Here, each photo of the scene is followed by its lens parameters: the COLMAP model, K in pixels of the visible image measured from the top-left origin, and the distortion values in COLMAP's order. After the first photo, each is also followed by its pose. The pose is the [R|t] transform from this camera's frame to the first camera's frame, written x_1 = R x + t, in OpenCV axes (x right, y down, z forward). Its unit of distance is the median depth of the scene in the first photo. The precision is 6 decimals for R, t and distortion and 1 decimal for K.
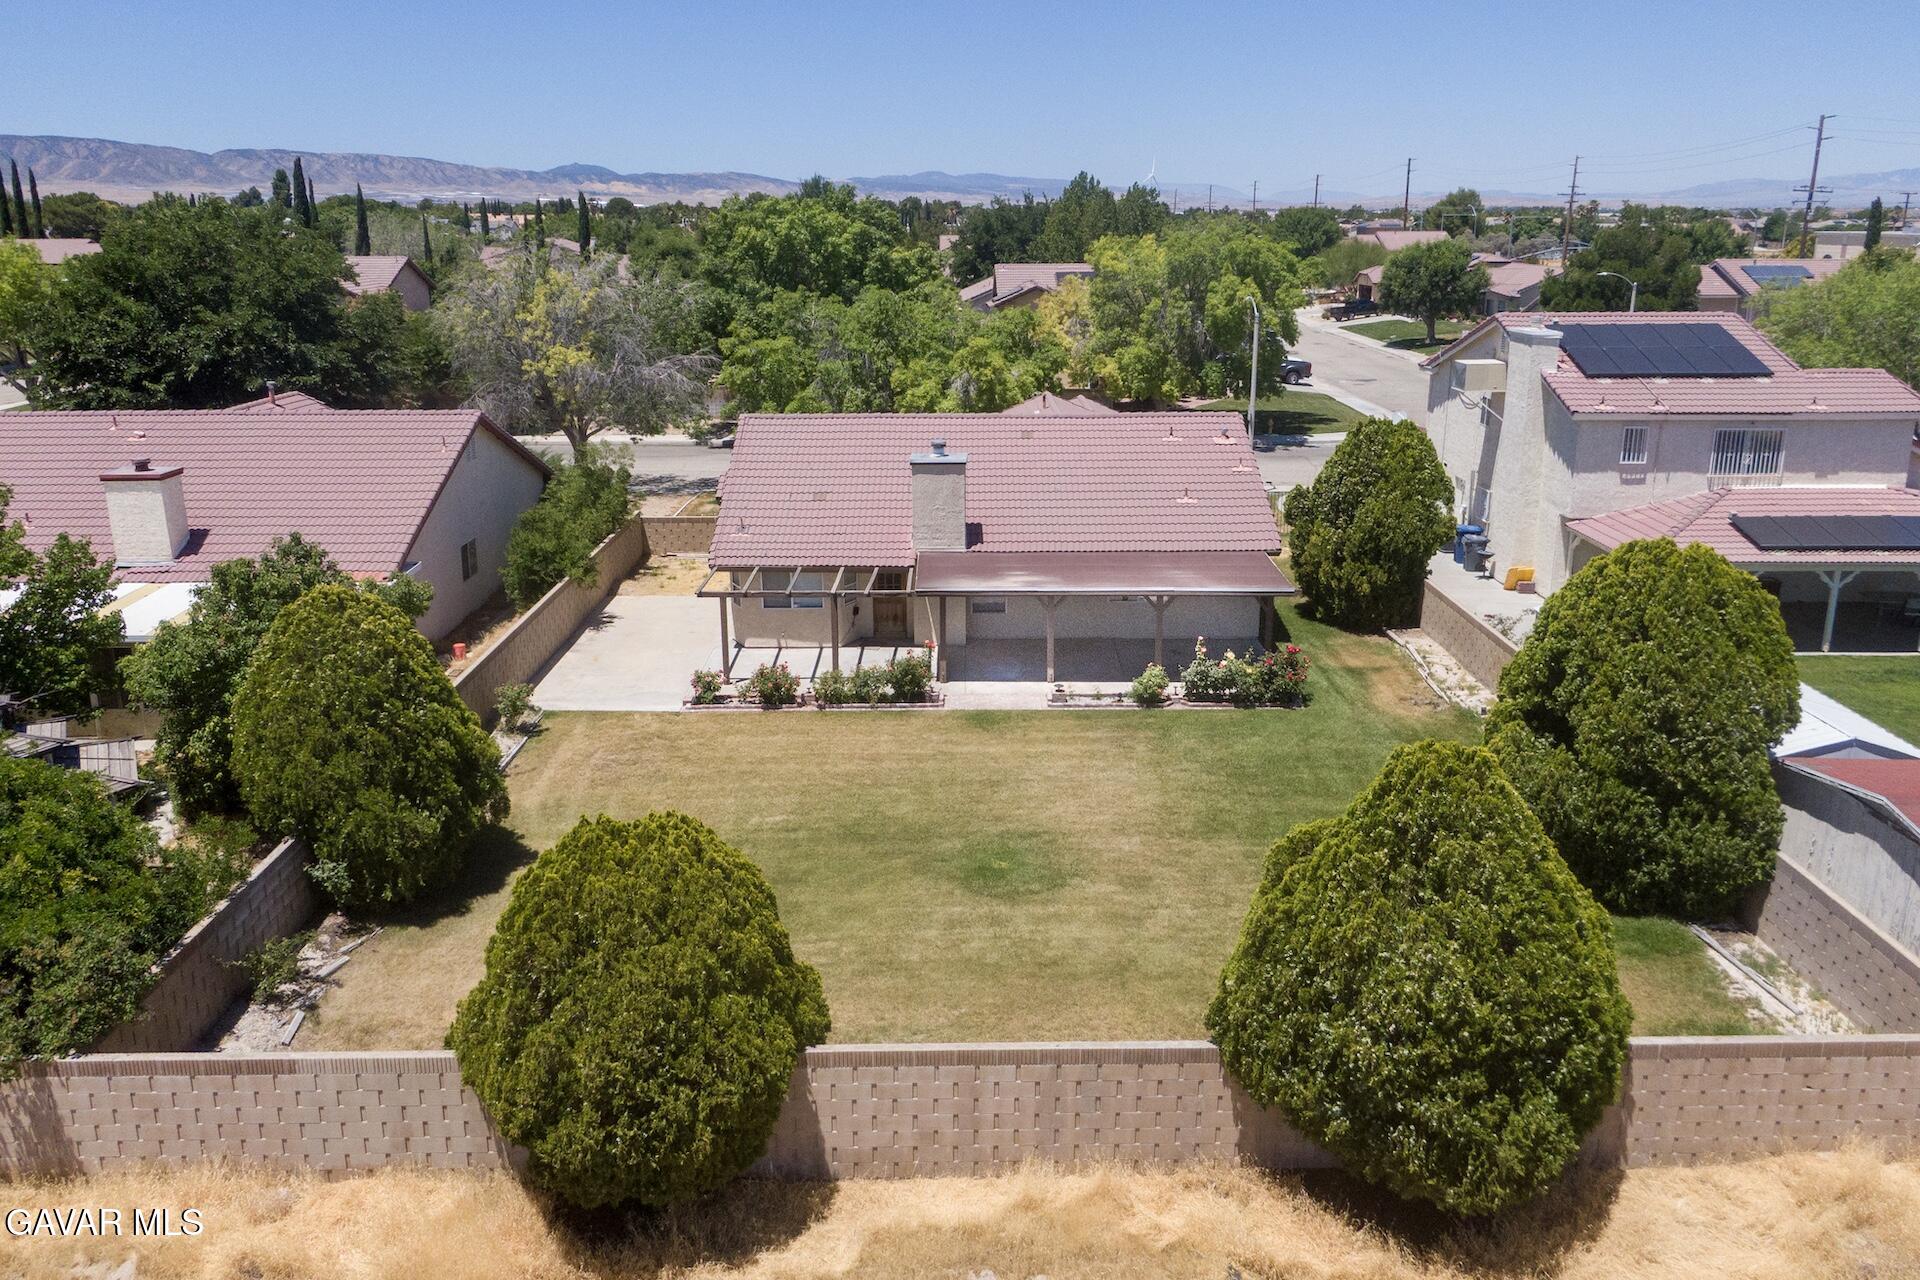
lens RADIAL K [[1552.7, 0, 954.2], [0, 1552.7, 645.9], [0, 0, 1]] dist [0.016943, 0.001207]
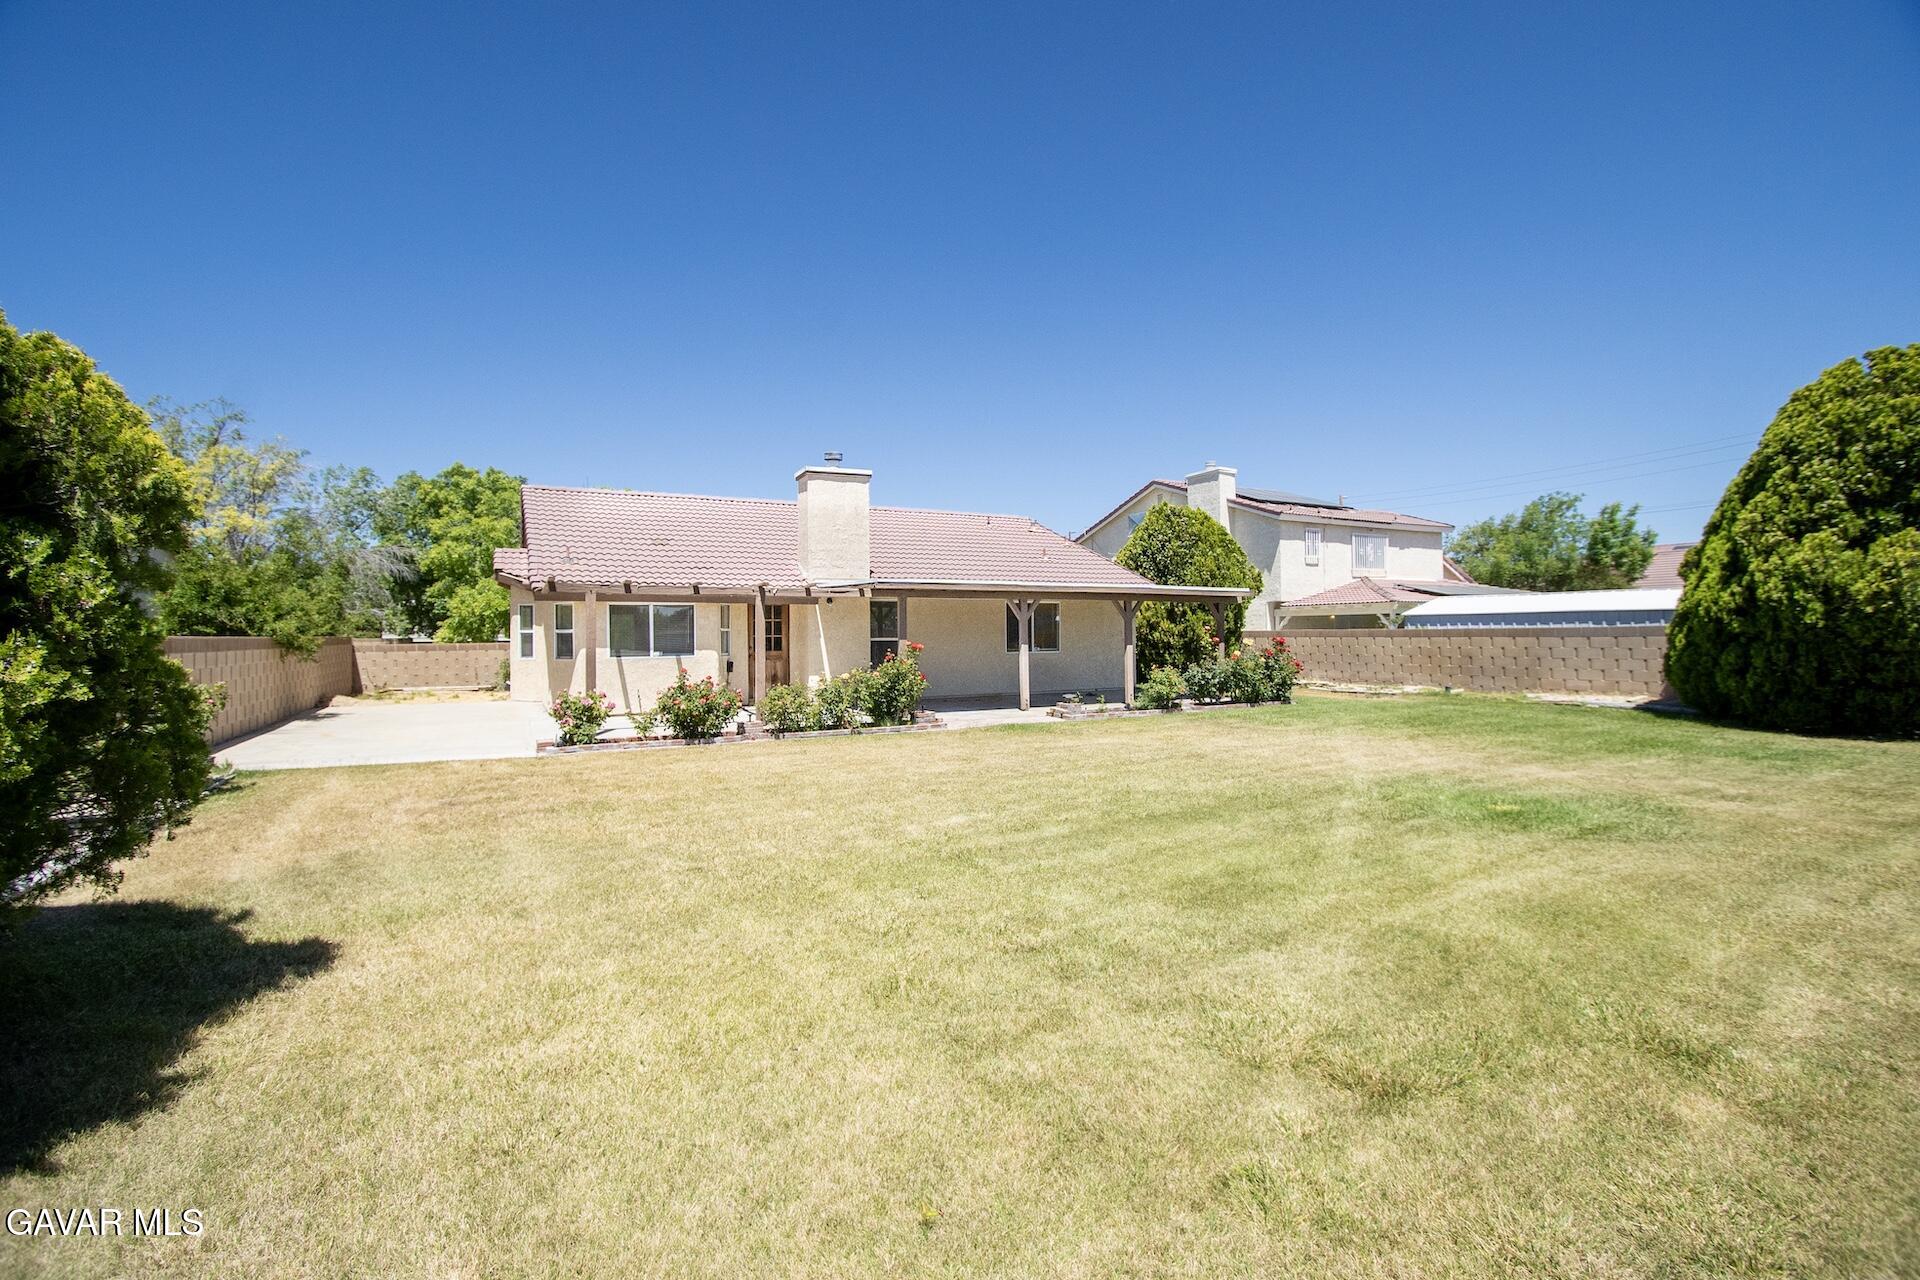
lens RADIAL K [[877.1, 0, 962.7], [0, 877.1, 632.9], [0, 0, 1]] dist [-0.020454, 0.004216]
pose [[0.876813, -0.003248, 0.480820, -0.173308], [0.148336, 0.953030, -0.264066, 0.094853], [-0.457378, 0.302859, 0.836111, 0.582471]]
